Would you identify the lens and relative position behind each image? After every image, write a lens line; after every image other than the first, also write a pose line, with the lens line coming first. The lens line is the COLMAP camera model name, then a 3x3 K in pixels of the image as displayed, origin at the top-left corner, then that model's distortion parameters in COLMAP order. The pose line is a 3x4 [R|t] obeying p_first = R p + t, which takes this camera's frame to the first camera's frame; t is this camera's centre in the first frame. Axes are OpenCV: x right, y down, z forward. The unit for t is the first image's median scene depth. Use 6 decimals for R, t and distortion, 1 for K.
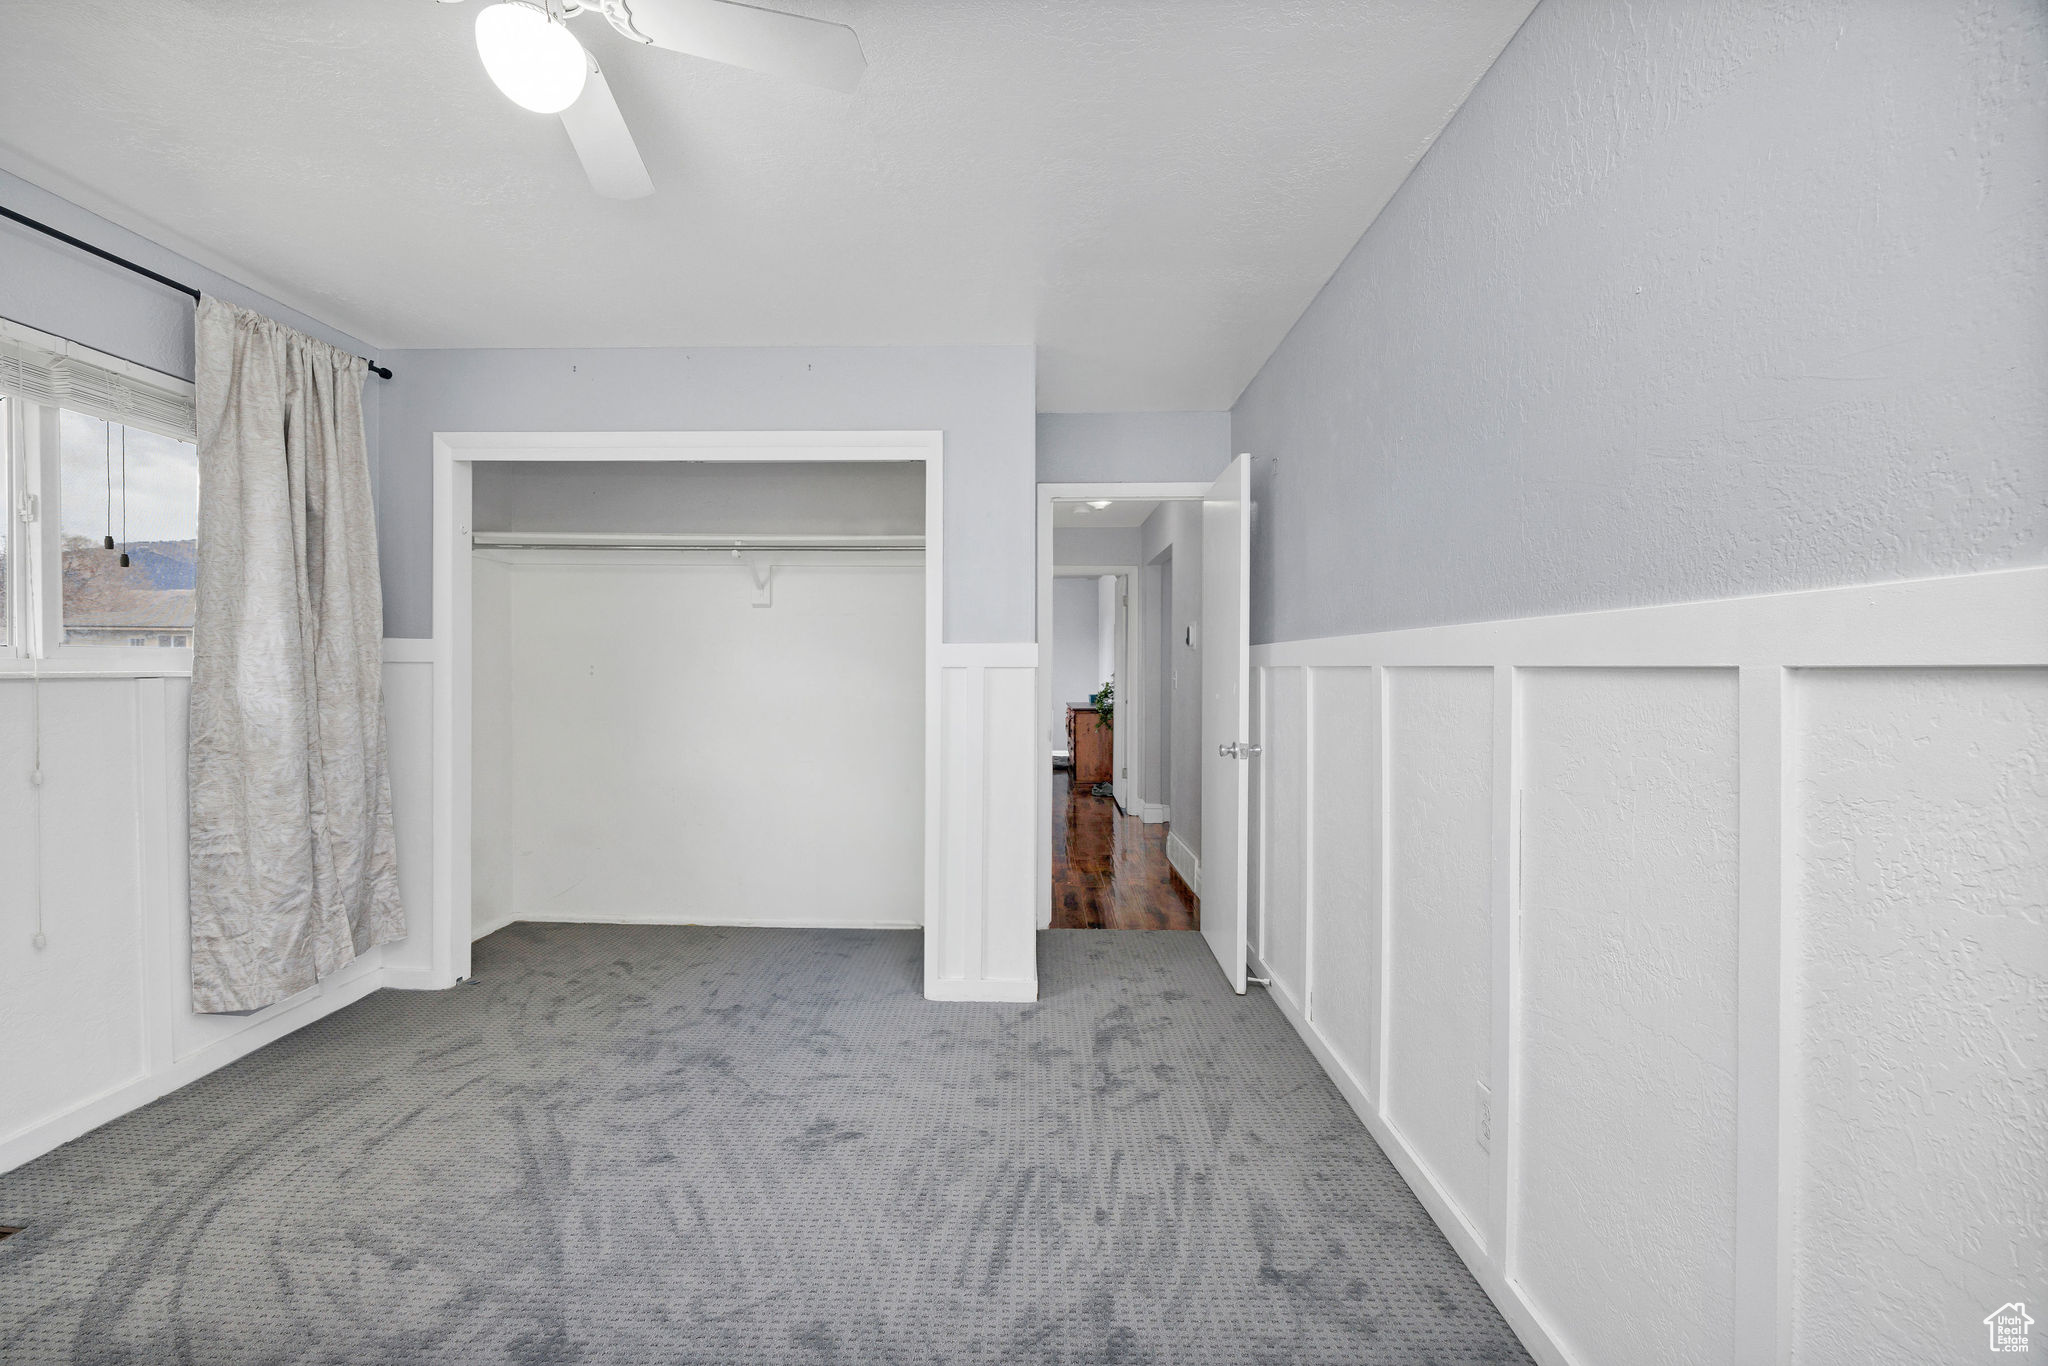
lens RADIAL K [[824.4, 0, 1022.0], [0, 824.4, 672.4], [0, 0, 1]] dist [-0.003722, 0.000244]
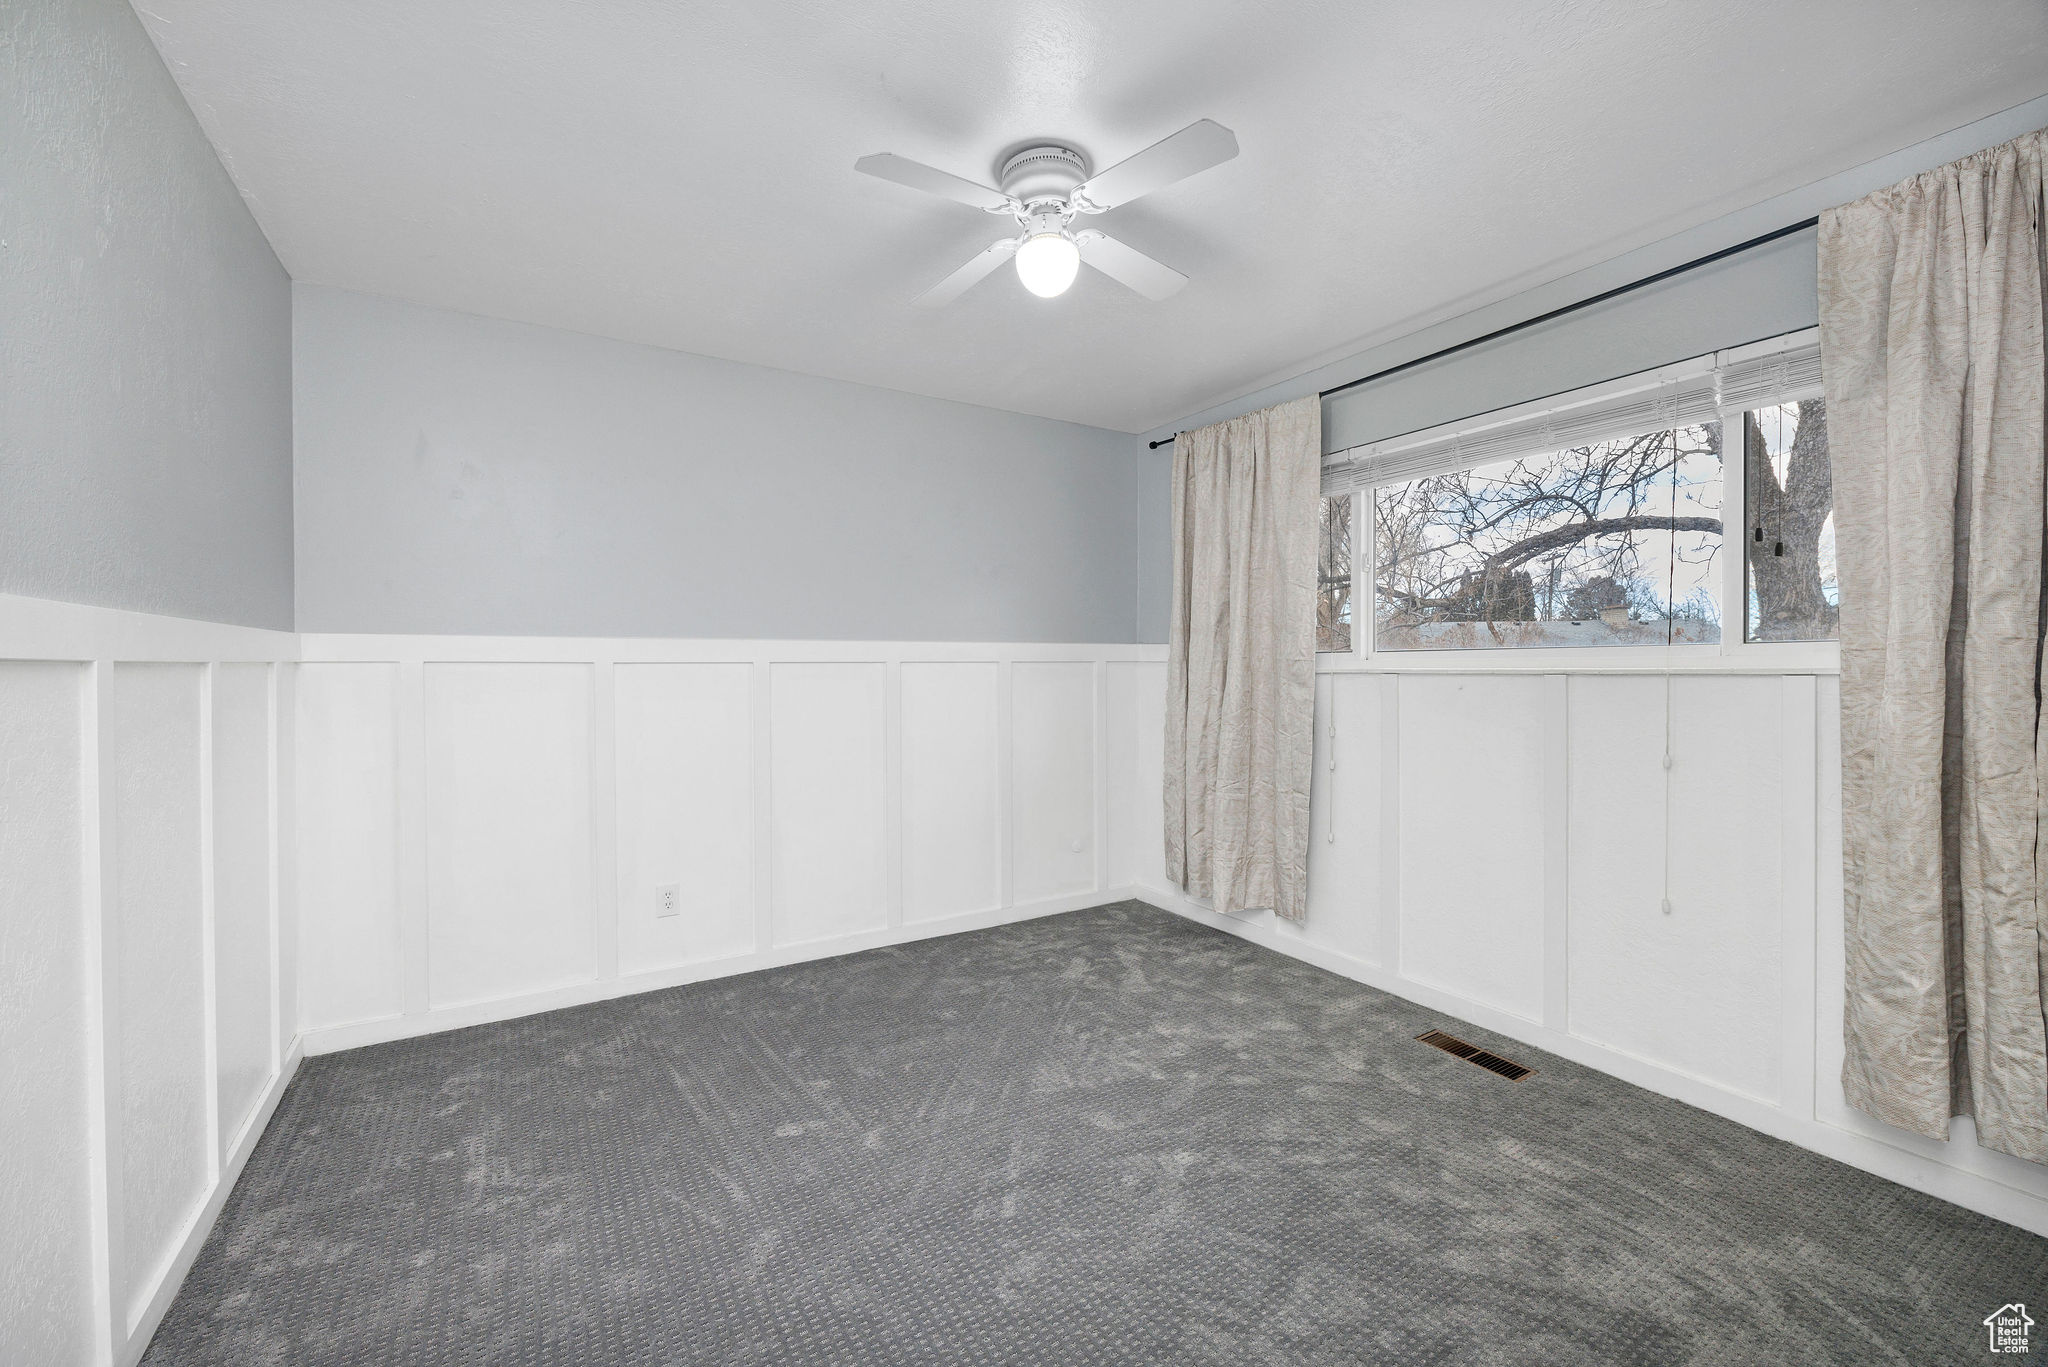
lens RADIAL K [[824.4, 0, 1020.0], [0, 824.4, 680.4], [0, 0, 1]] dist [-0.003722, 0.000244]
pose [[-0.838901, 0.003064, -0.544275, 0.140386], [-0.010478, 0.999708, 0.021777, 0.002309], [0.544183, 0.023971, -0.838624, 1.262352]]
